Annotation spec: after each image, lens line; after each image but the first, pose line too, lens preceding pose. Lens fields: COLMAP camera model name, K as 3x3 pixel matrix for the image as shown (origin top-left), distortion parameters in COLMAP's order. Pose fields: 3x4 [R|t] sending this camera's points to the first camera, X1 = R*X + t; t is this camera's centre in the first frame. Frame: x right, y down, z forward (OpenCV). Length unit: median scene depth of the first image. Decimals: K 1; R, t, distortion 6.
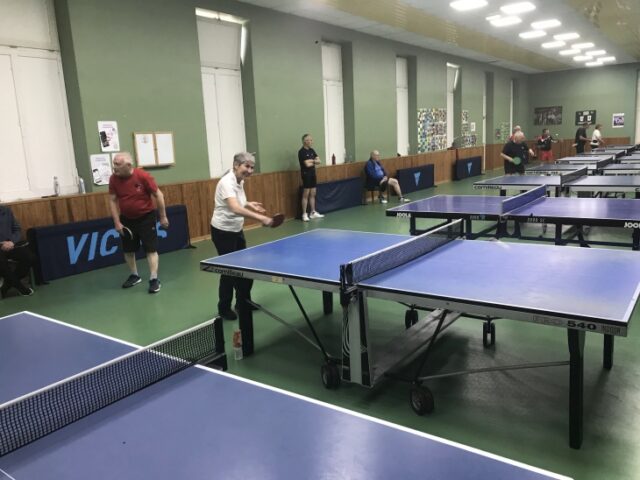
lens RADIAL K [[539.3, 0, 302.5], [0, 539.3, 234.1], [0, 0, 1]] dist [0.044530, -0.048322]
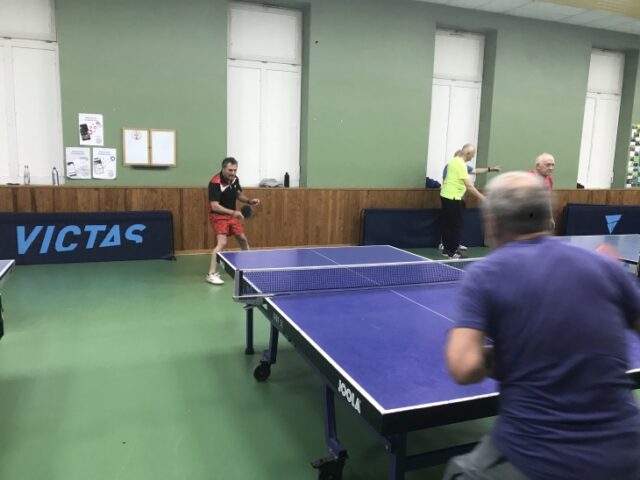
lens RADIAL K [[468.4, 0, 292.1], [0, 468.4, 232.9], [0, 0, 1]] dist [0.014371, -0.008762]
pose [[0.821505, 0.166294, -0.545414, 0.384106], [-0.165267, 0.984910, 0.051369, -0.093240], [0.545726, 0.047939, 0.836591, 0.463333]]
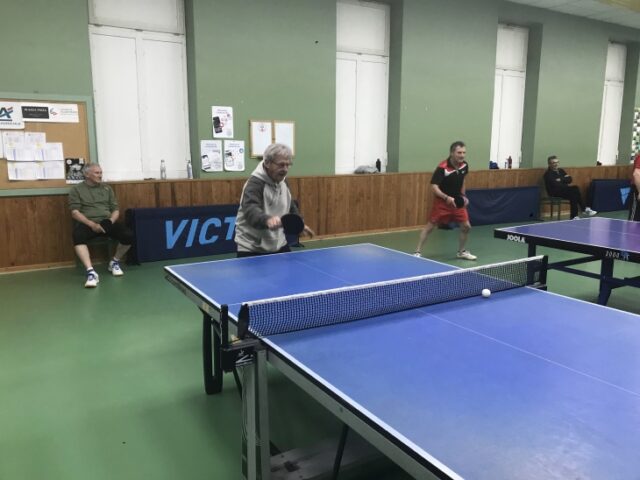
lens RADIAL K [[539.3, 0, 306.4], [0, 539.3, 239.8], [0, 0, 1]] dist [0.044530, -0.048322]
pose [[0.926323, 0.119893, -0.357143, 0.140136], [-0.113923, 0.992771, 0.037791, -0.023111], [0.359092, 0.005680, 0.933285, 0.136046]]
